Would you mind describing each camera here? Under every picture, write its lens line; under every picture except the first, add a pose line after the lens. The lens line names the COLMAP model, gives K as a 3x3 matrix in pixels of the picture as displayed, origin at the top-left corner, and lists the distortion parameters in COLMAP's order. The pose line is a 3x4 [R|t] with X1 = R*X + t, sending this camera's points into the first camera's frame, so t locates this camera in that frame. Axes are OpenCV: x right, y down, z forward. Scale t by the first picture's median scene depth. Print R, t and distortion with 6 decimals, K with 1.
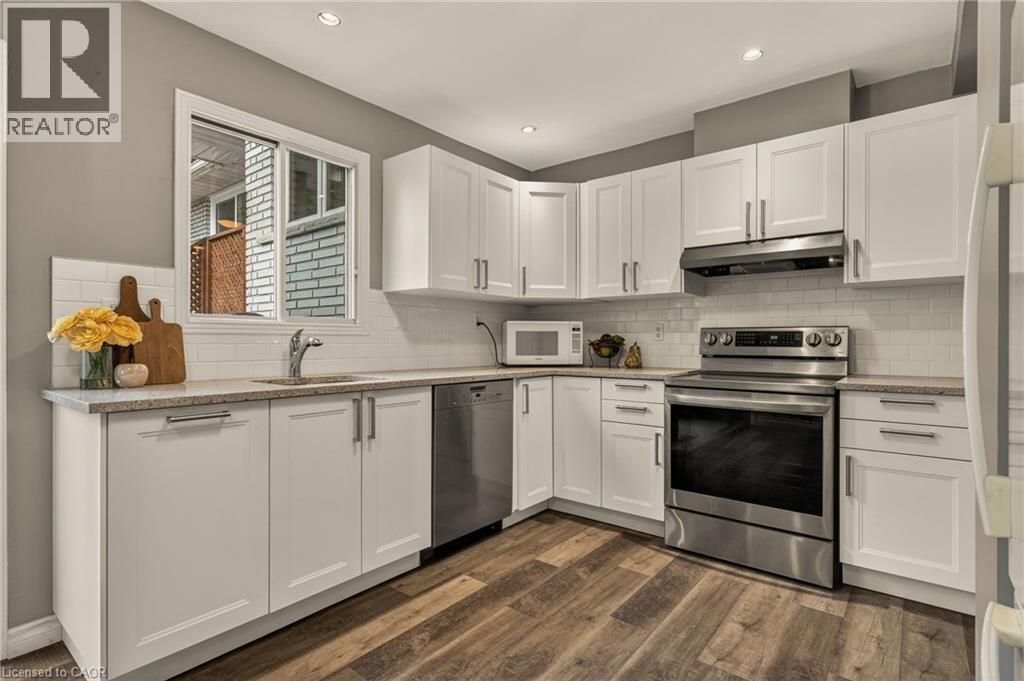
lens RADIAL K [[500.0, 0, 512.0], [0, 500.0, 340.5], [0, 0, 1]] dist [0.001590, 0.001088]
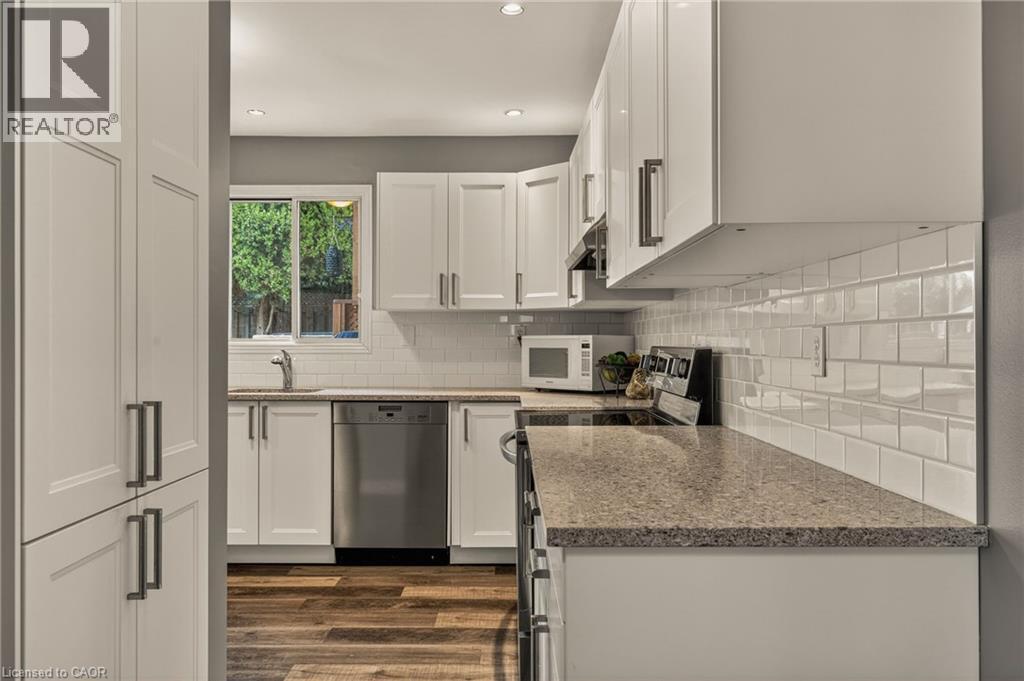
lens RADIAL K [[762.6, 0, 512.0], [0, 762.6, 340.5], [0, 0, 1]] dist [0.001531, 0.000195]
pose [[0.635243, -0.004460, -0.772300, 1.168126], [0.001031, 0.999987, -0.004927, -0.029851], [0.772312, 0.002334, 0.635239, 0.192127]]
